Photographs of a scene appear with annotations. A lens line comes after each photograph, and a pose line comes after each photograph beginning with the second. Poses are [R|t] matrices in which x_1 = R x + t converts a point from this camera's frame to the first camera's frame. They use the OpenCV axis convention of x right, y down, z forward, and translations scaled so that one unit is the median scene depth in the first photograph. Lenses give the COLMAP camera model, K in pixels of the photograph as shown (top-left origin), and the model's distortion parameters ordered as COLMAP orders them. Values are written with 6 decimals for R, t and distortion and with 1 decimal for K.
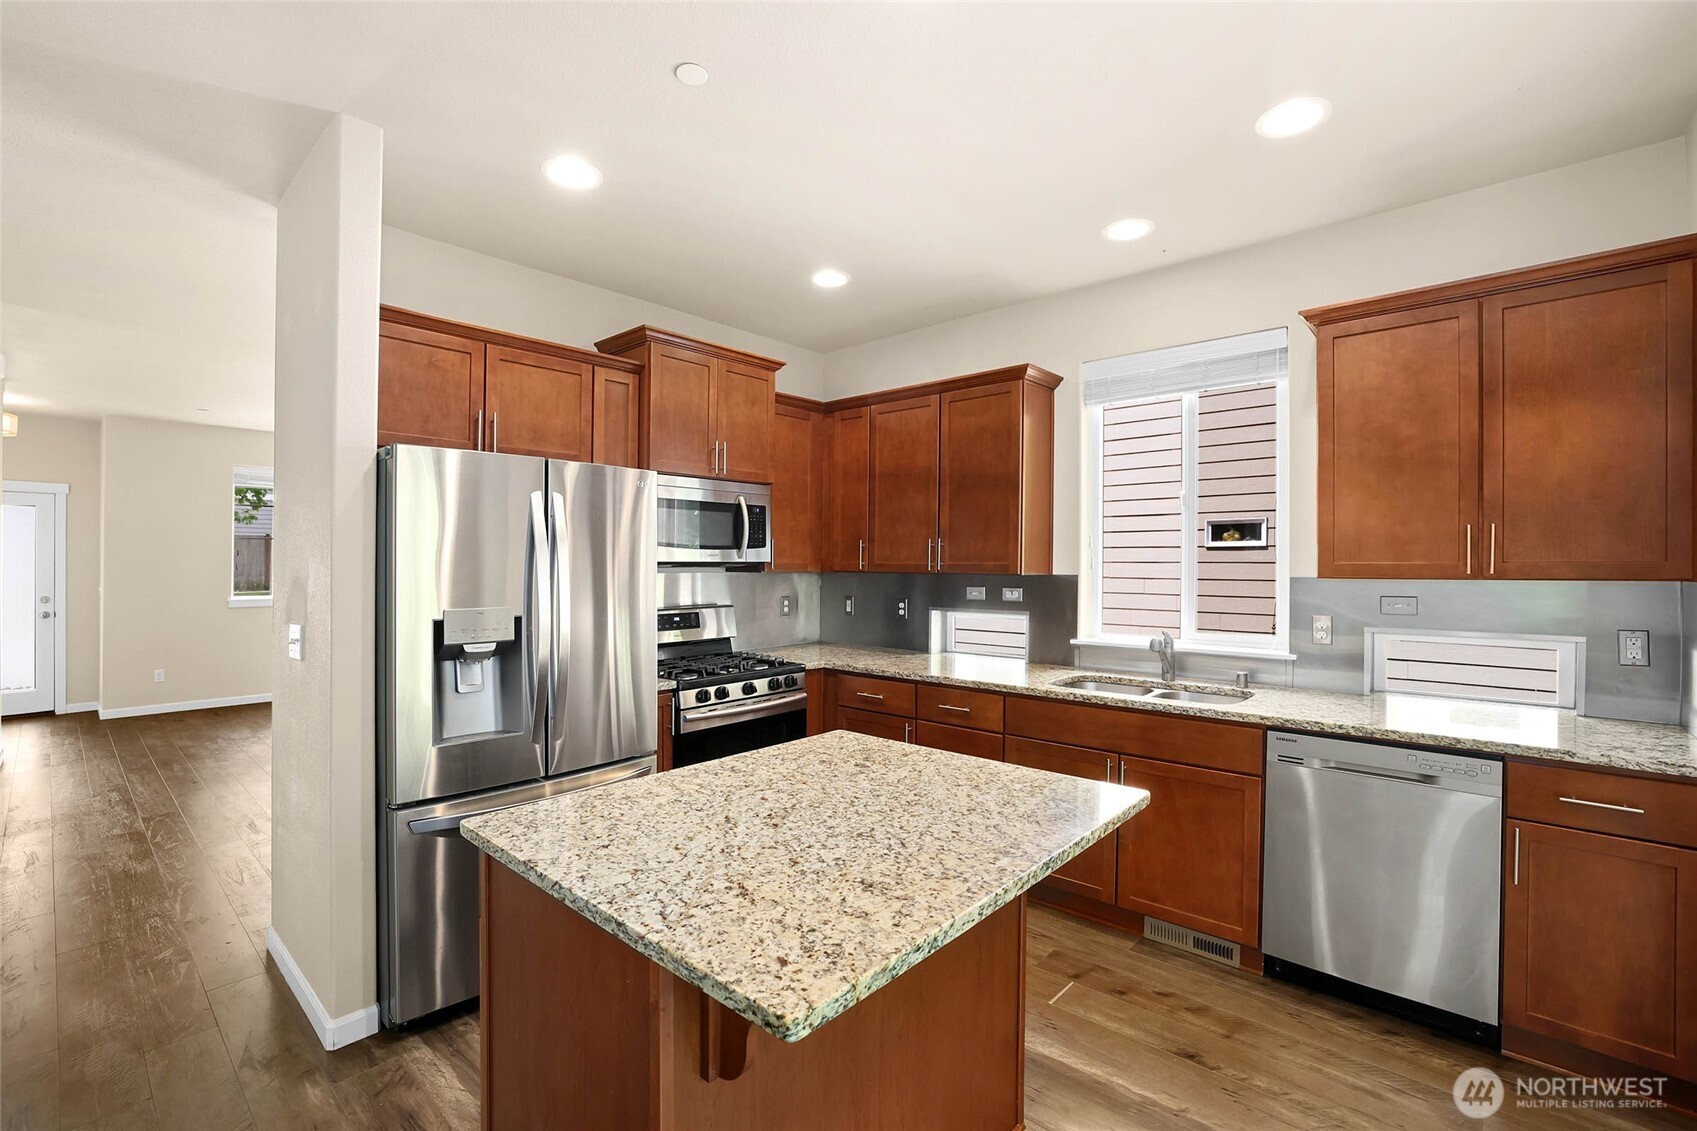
lens RADIAL K [[742.0, 0, 862.9], [0, 742.0, 559.3], [0, 0, 1]] dist [-0.020035, 0.001971]
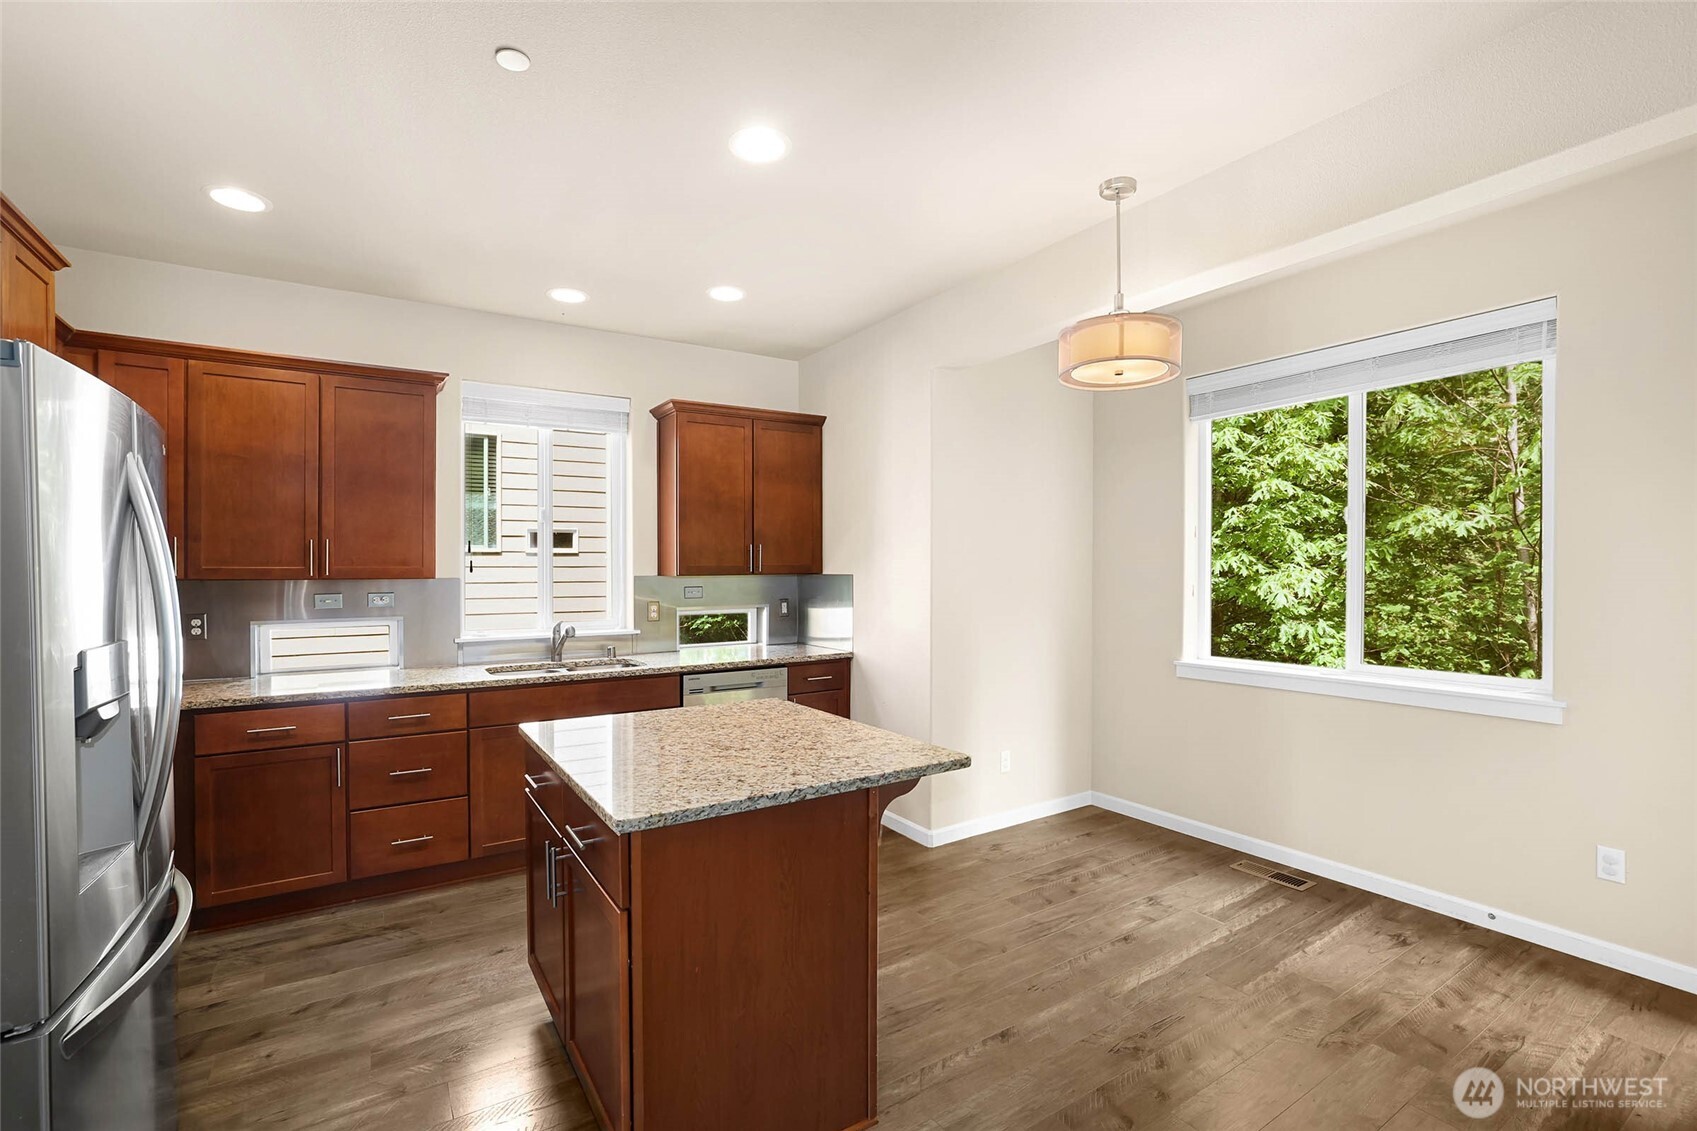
lens RADIAL K [[758.9, 0, 844.0], [0, 758.9, 573.2], [0, 0, 1]] dist [-0.002057, 0.000082]
pose [[0.279652, -0.013186, 0.960011, -0.925696], [-0.000504, 0.999904, 0.013881, -0.001709], [-0.960101, -0.004366, 0.279619, 0.255004]]
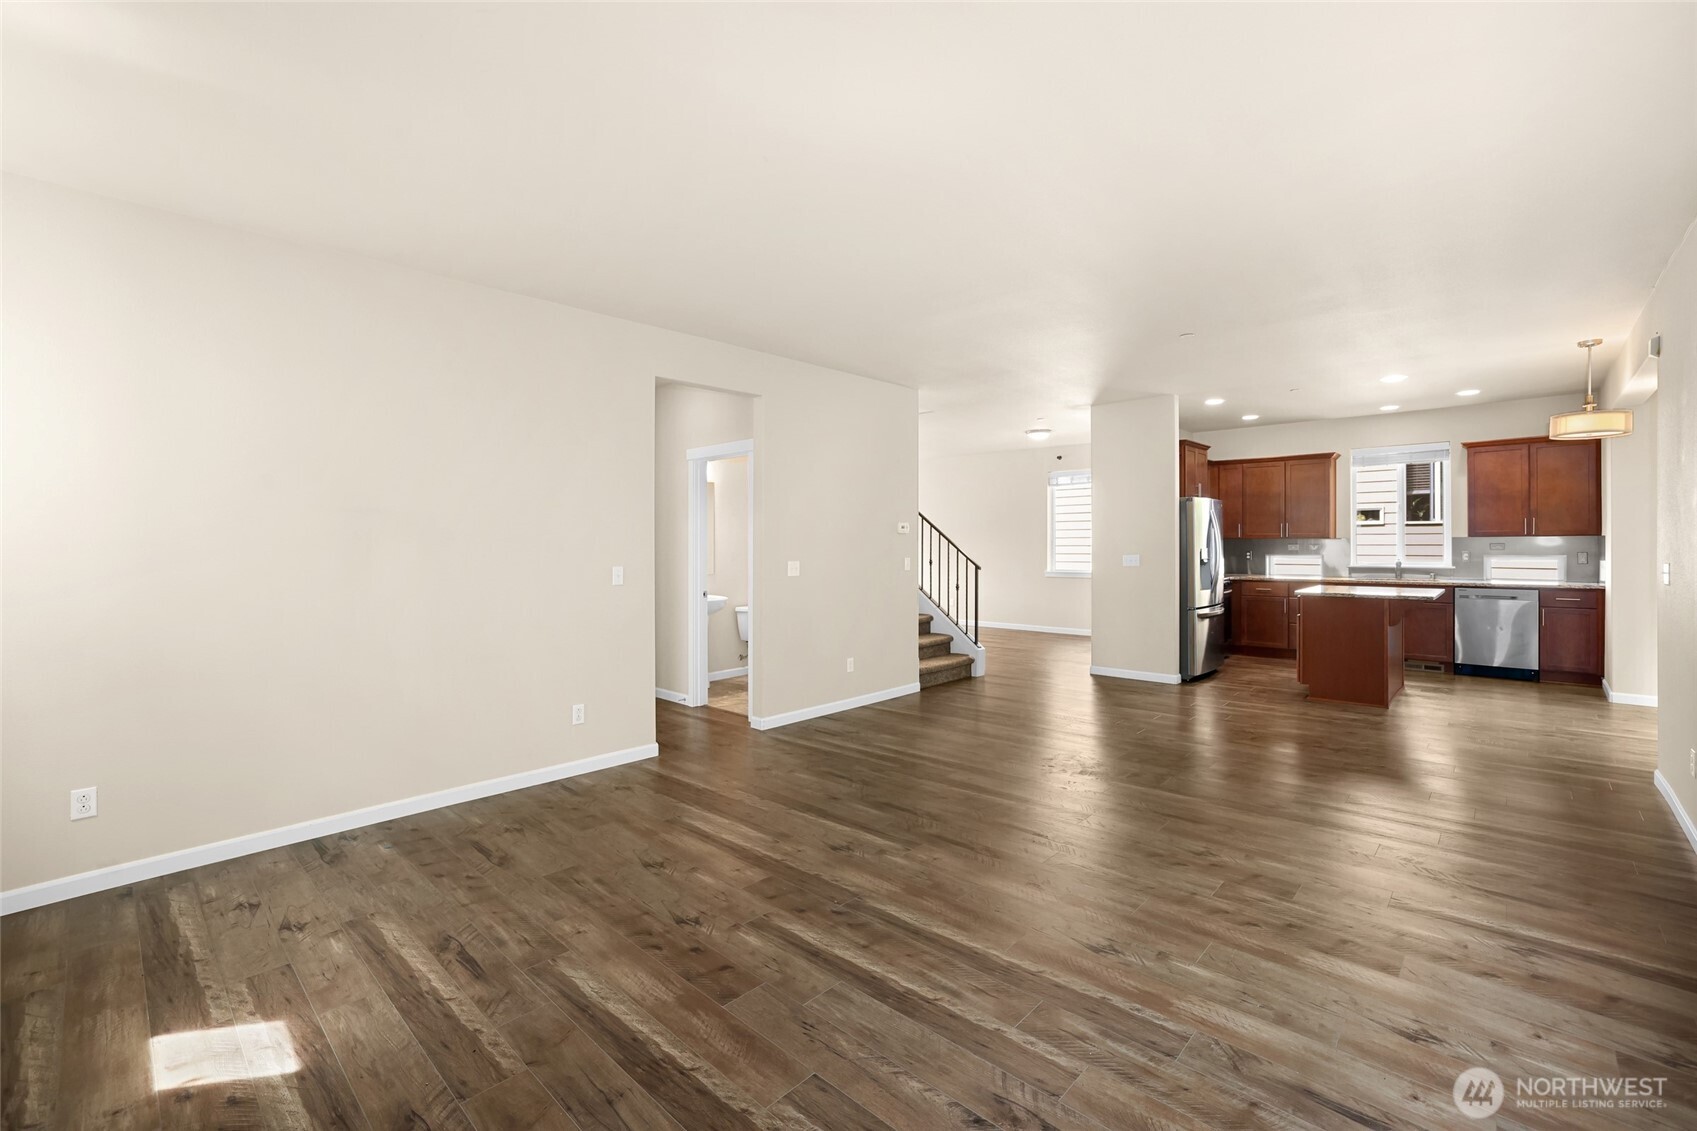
lens RADIAL K [[742.0, 0, 793.8], [0, 742.0, 533.1], [0, 0, 1]] dist [-0.020035, 0.001971]
pose [[0.997149, -0.003446, -0.075380, -2.030933], [0.003093, 0.999984, -0.004806, 0.020097], [0.075395, 0.004559, 0.997143, -2.308375]]
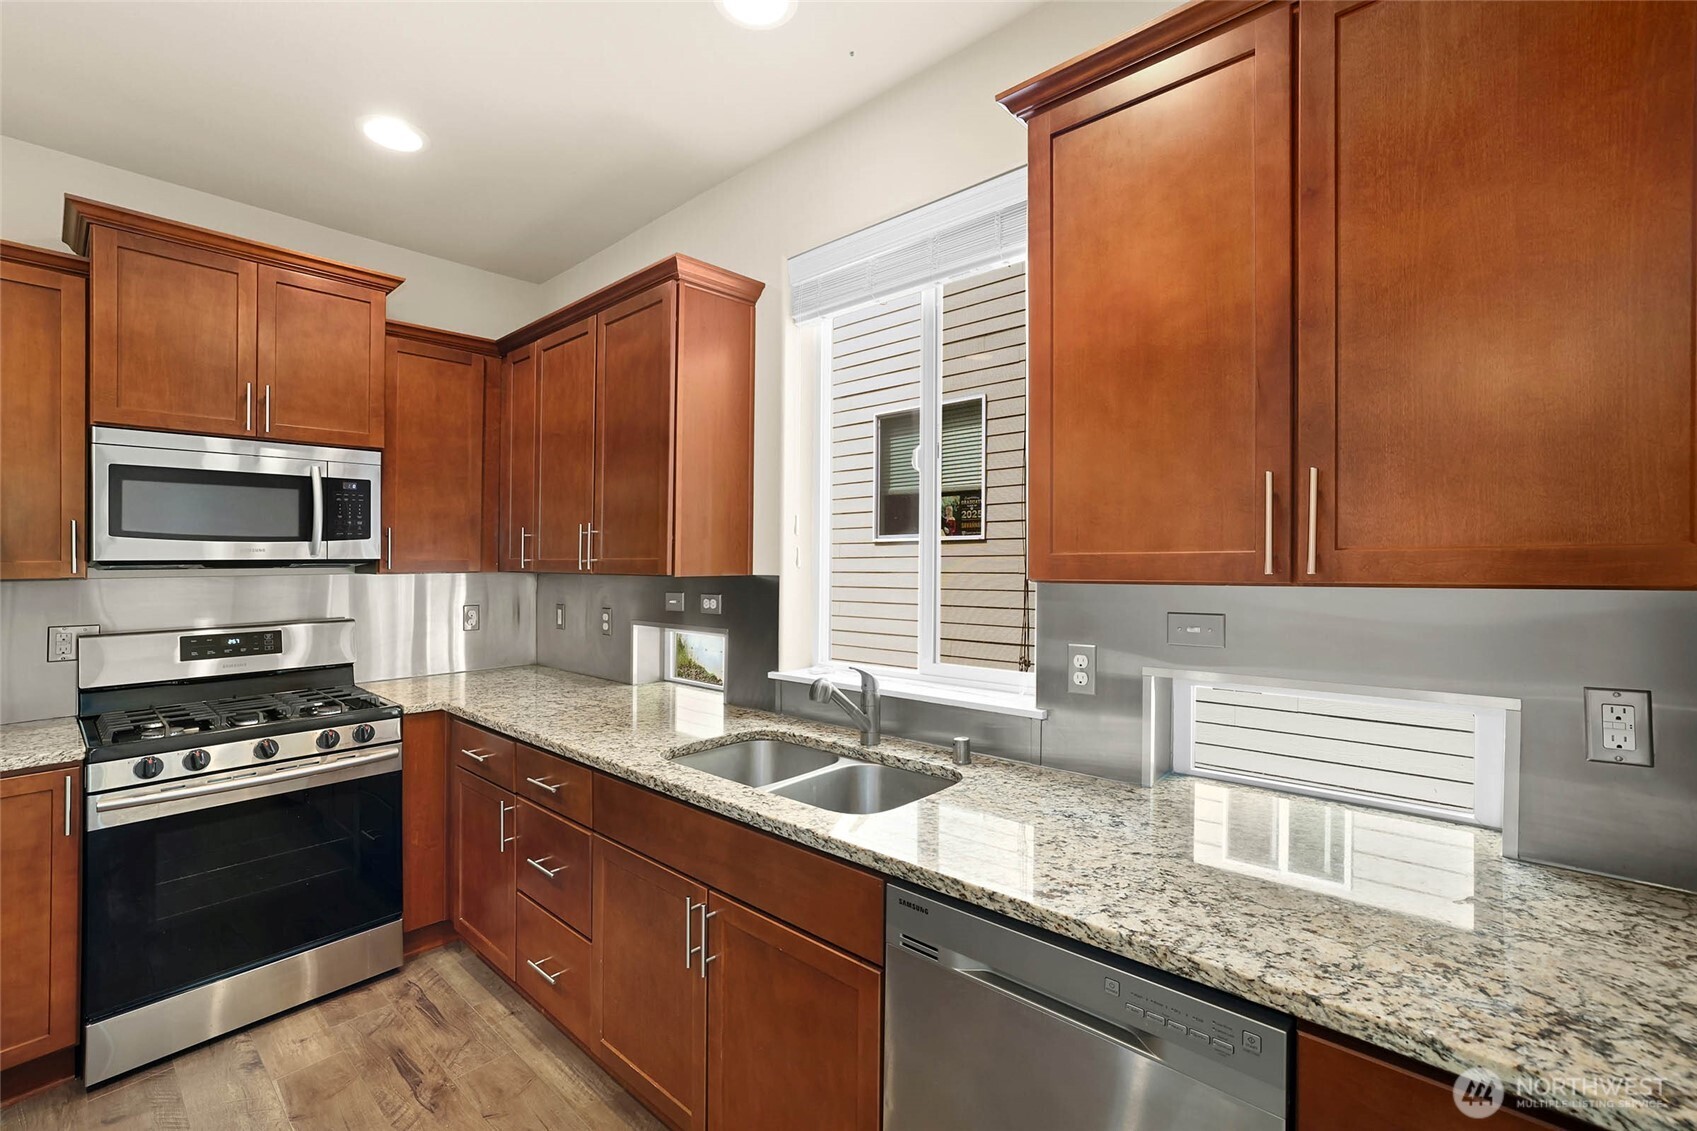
lens RADIAL K [[742.0, 0, 846.1], [0, 742.0, 560.1], [0, 0, 1]] dist [-0.020035, 0.001971]
pose [[0.999907, -0.007468, -0.011427, 0.557893], [0.007535, 0.999955, 0.005816, 0.005740], [0.011383, -0.005902, 0.999918, 0.516572]]
